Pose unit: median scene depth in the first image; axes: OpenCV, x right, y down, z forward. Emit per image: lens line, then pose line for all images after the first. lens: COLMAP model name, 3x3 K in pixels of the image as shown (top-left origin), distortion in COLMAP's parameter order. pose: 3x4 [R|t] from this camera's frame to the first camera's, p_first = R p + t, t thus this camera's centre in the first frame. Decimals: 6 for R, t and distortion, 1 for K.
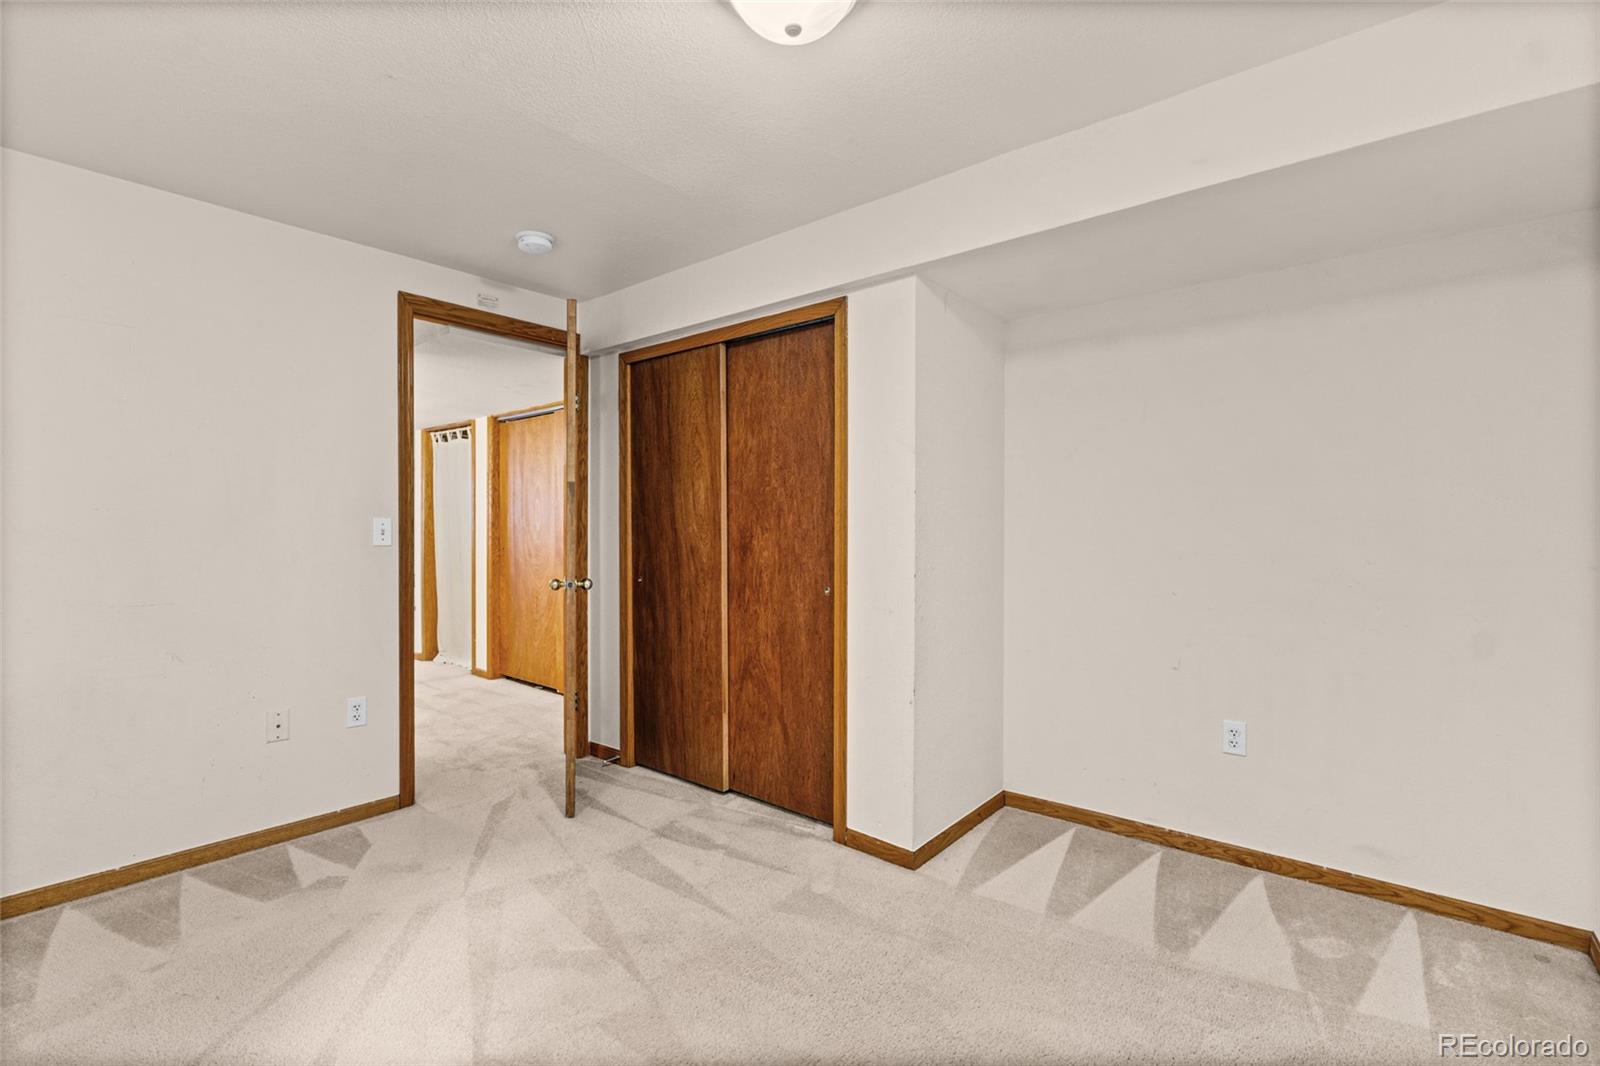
lens RADIAL K [[694.0, 0, 805.2], [0, 694.0, 530.0], [0, 0, 1]] dist [-0.001057, -0.000316]
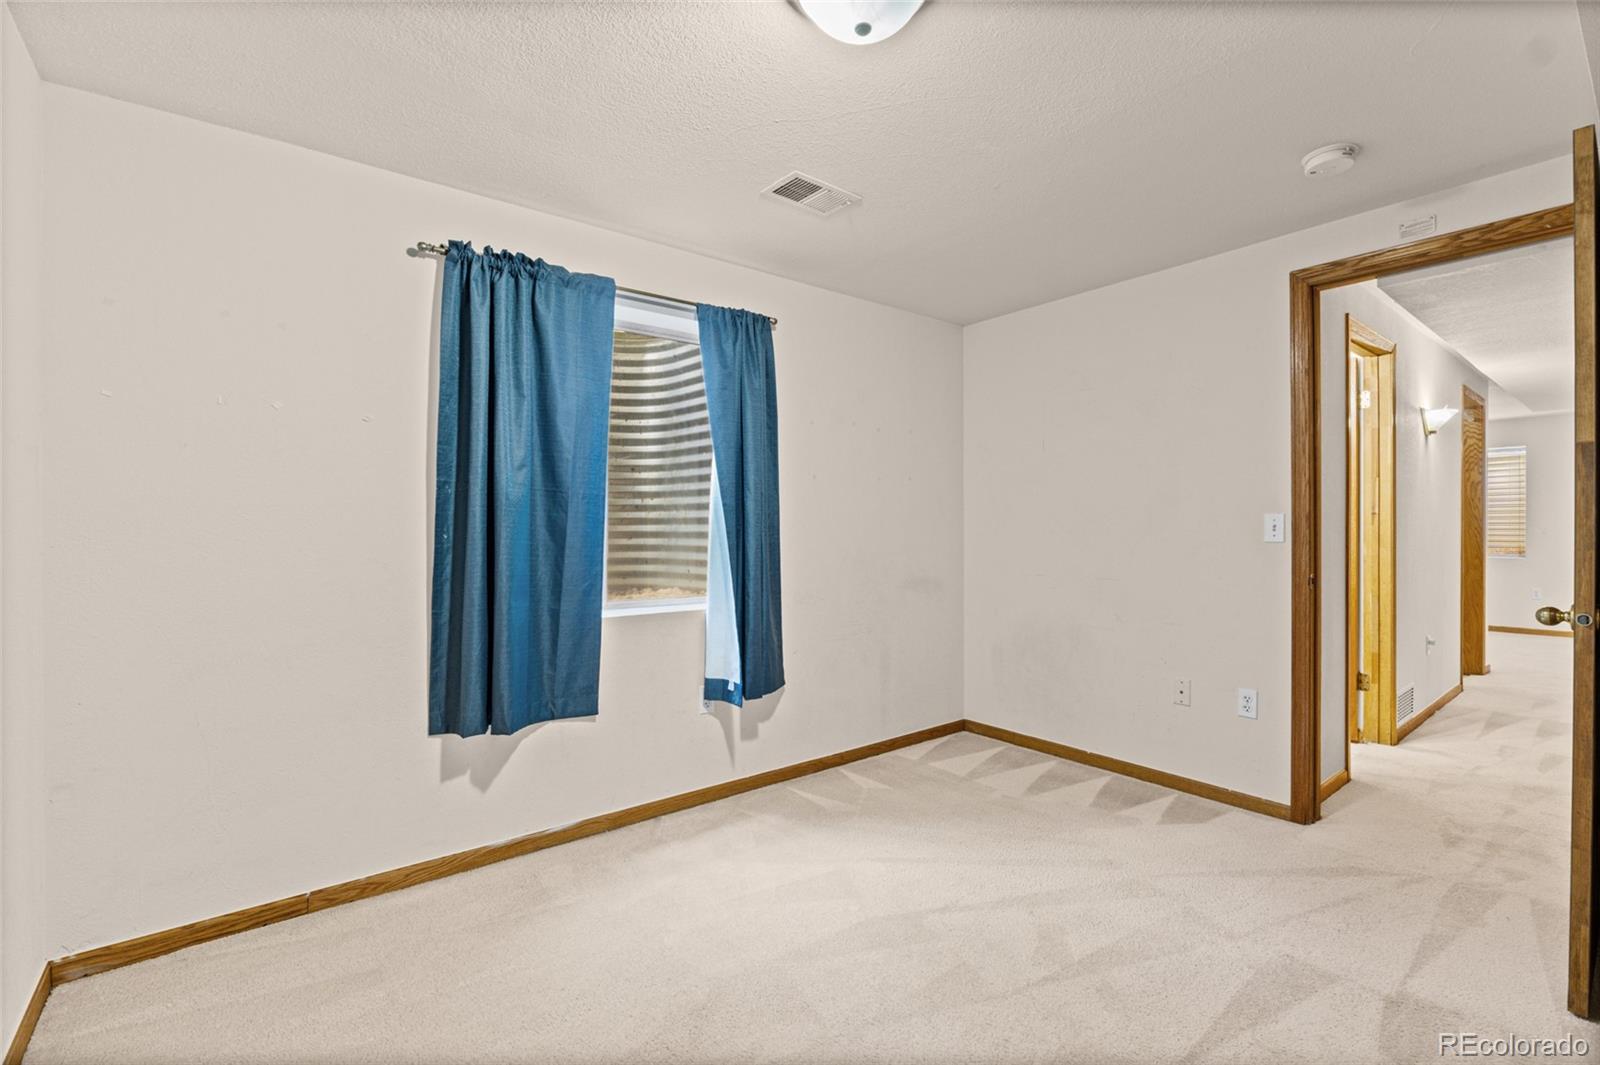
lens RADIAL K [[694.0, 0, 802.8], [0, 694.0, 530.7], [0, 0, 1]] dist [-0.001057, -0.000316]
pose [[-0.190700, 0.002004, -0.981646, 0.493673], [0.001438, 0.999997, 0.001762, 0.004190], [0.981647, -0.001075, -0.190702, 0.557196]]
